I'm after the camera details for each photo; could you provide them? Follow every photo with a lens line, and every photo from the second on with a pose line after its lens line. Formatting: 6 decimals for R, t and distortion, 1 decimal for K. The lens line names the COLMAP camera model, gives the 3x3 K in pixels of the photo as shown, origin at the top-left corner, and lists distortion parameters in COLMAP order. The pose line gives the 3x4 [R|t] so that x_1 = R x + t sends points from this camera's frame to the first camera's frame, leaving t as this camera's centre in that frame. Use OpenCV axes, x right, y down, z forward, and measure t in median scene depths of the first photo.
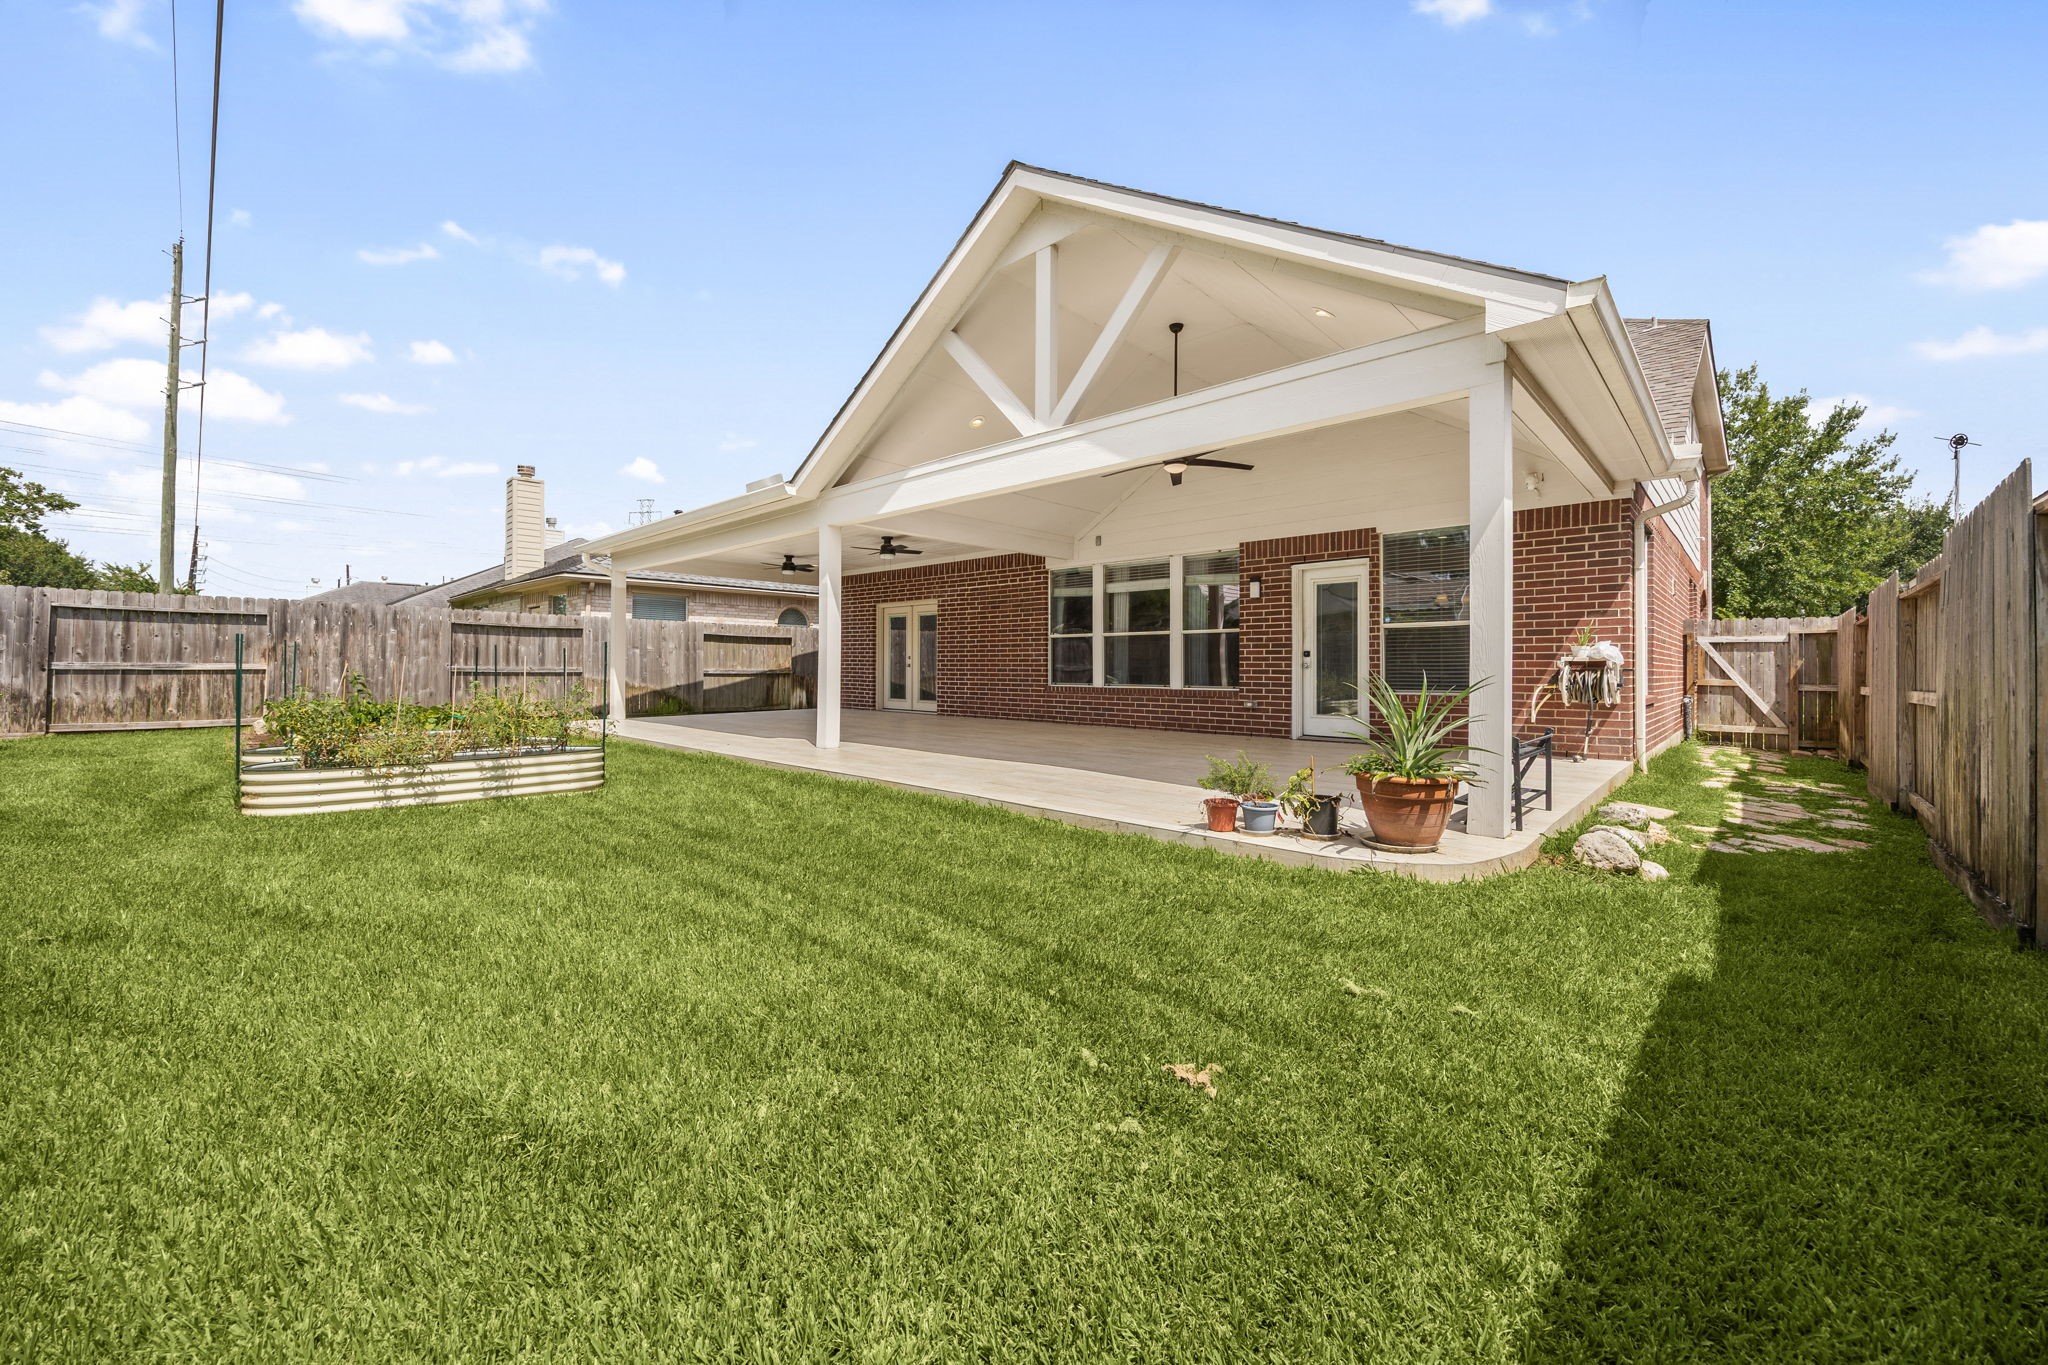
lens RADIAL K [[791.4, 0, 1033.9], [0, 791.4, 658.3], [0, 0, 1]] dist [0.001259, -0.000104]
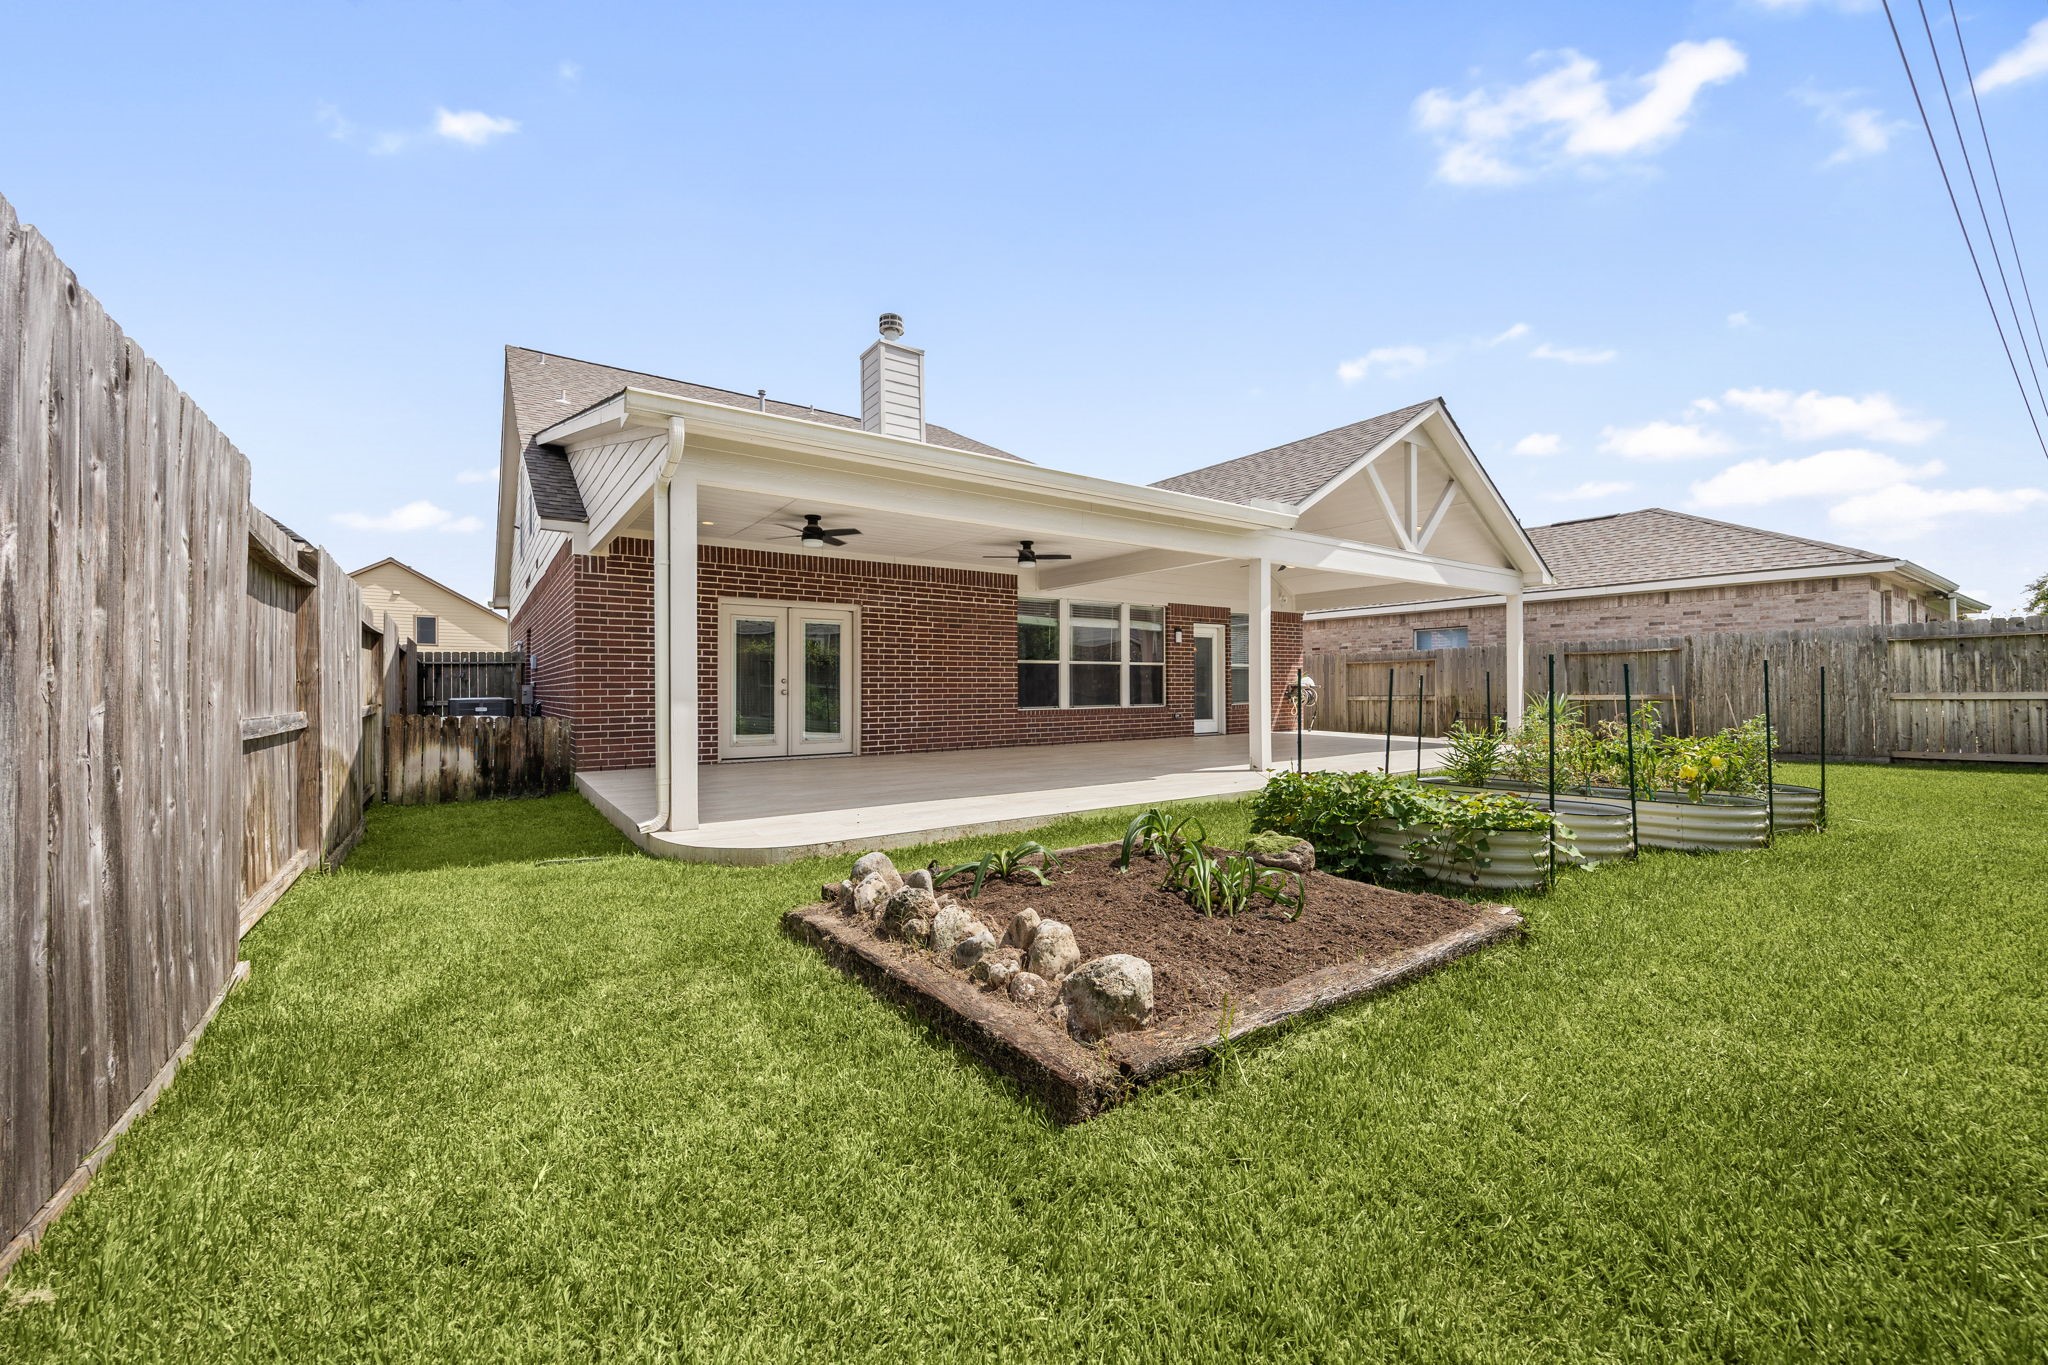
lens RADIAL K [[779.4, 0, 1028.0], [0, 779.4, 679.3], [0, 0, 1]] dist [-0.002958, -0.000306]
pose [[0.208820, 0.004507, 0.977944, -1.078651], [-0.004855, 0.999982, -0.003572, -0.002215], [-0.977942, -0.004002, 0.208838, 0.875824]]
